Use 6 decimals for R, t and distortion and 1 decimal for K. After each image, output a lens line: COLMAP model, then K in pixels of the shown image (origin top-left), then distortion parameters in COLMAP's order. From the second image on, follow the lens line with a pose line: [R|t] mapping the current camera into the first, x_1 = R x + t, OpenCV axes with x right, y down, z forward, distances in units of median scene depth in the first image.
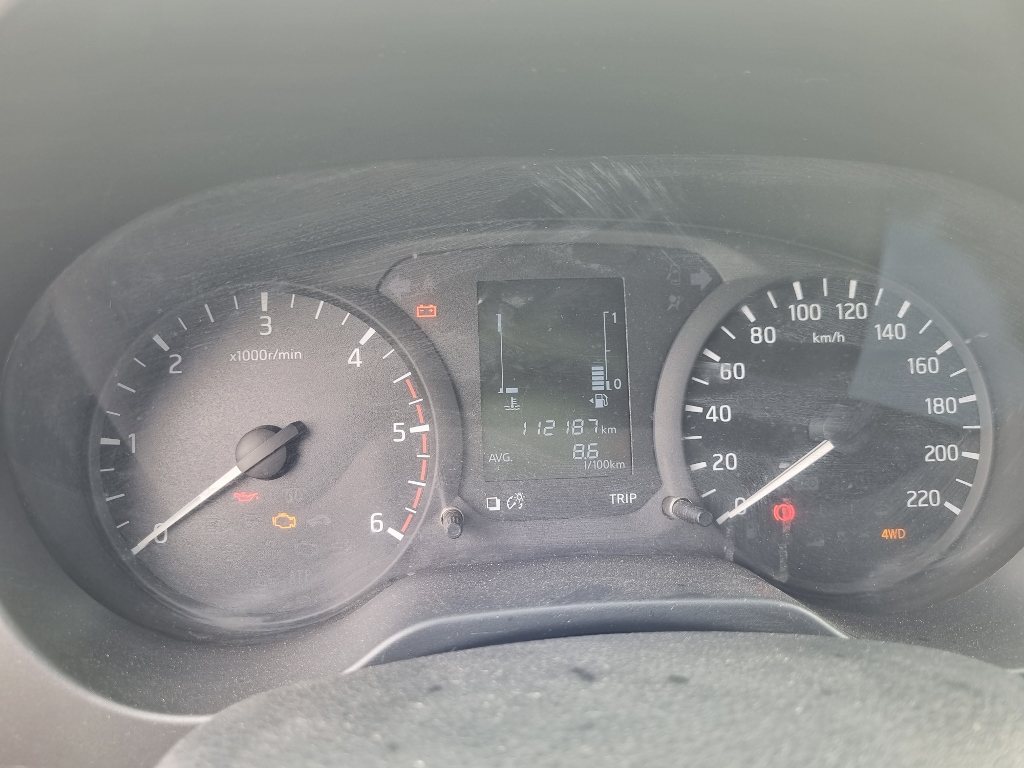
lens RADIAL K [[791.4, 0, 509.1], [0, 791.4, 388.0], [0, 0, 1]] dist [0.042495, -0.032952]
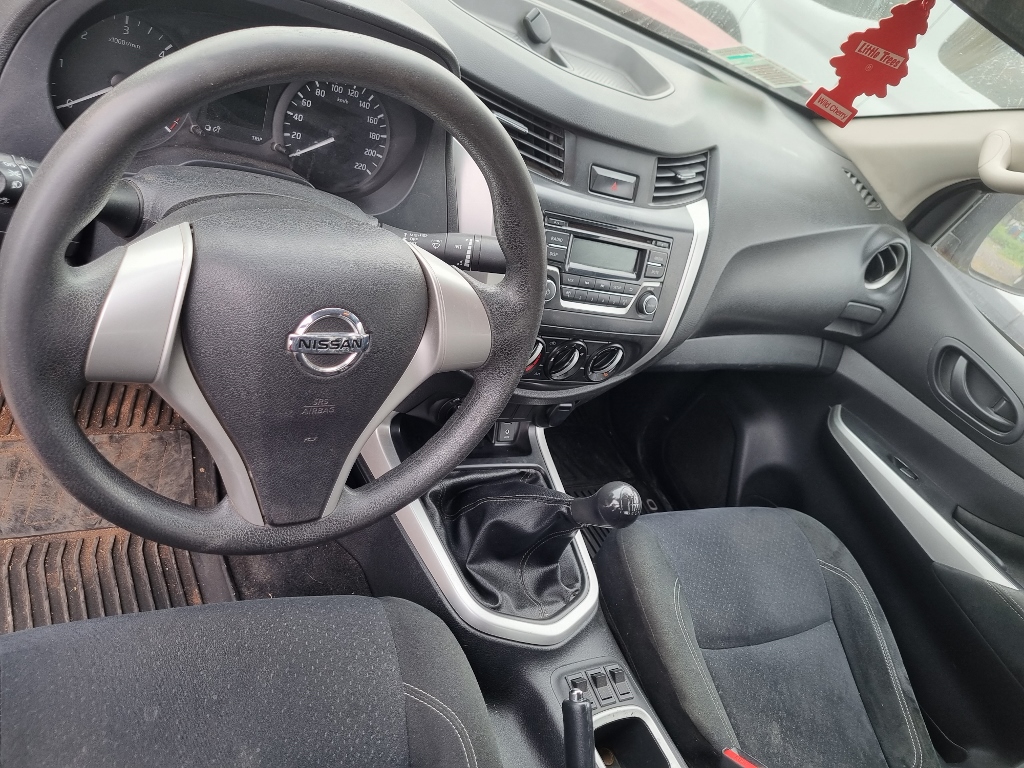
lens RADIAL K [[791.4, 0, 496.8], [0, 791.4, 373.6], [0, 0, 1]] dist [0.042495, -0.032952]
pose [[0.844195, 0.106306, 0.525389, -0.513231], [-0.296421, 0.909222, 0.292319, -0.172664], [-0.446620, -0.402511, 0.799072, -1.880908]]
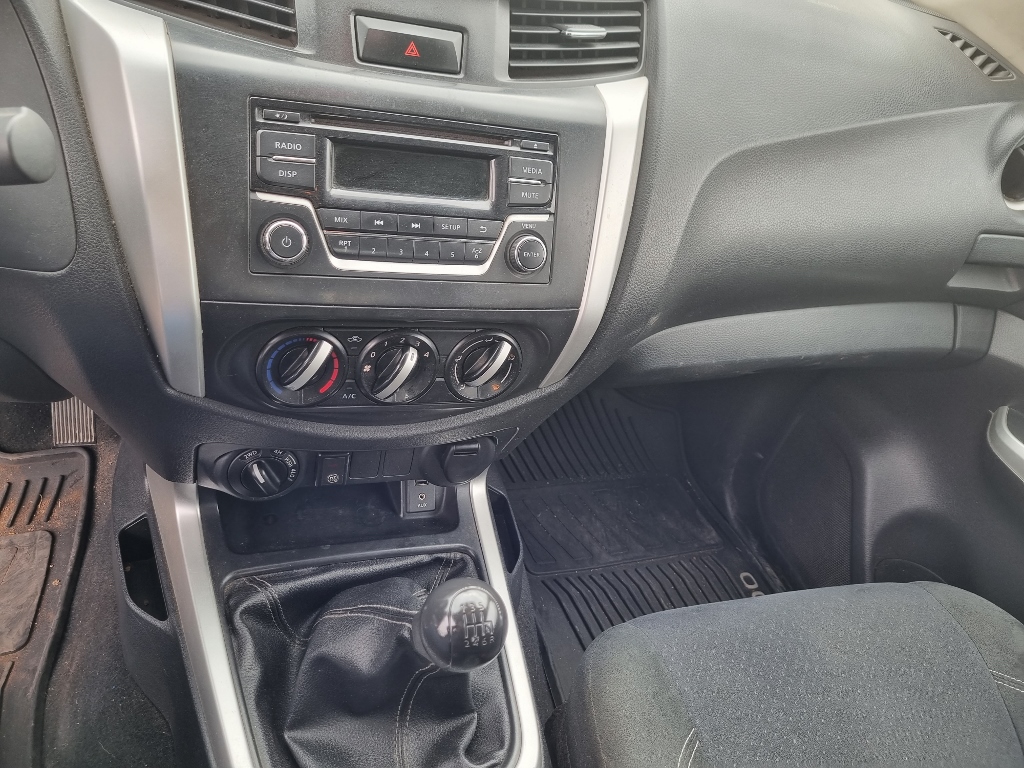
lens RADIAL K [[791.4, 0, 511.3], [0, 791.4, 372.9], [0, 0, 1]] dist [0.042495, -0.032952]
pose [[0.947697, 0.041266, 0.316493, 1.185114], [-0.129628, 0.955905, 0.263519, 0.138664], [-0.291663, -0.290763, 0.911257, -1.155765]]
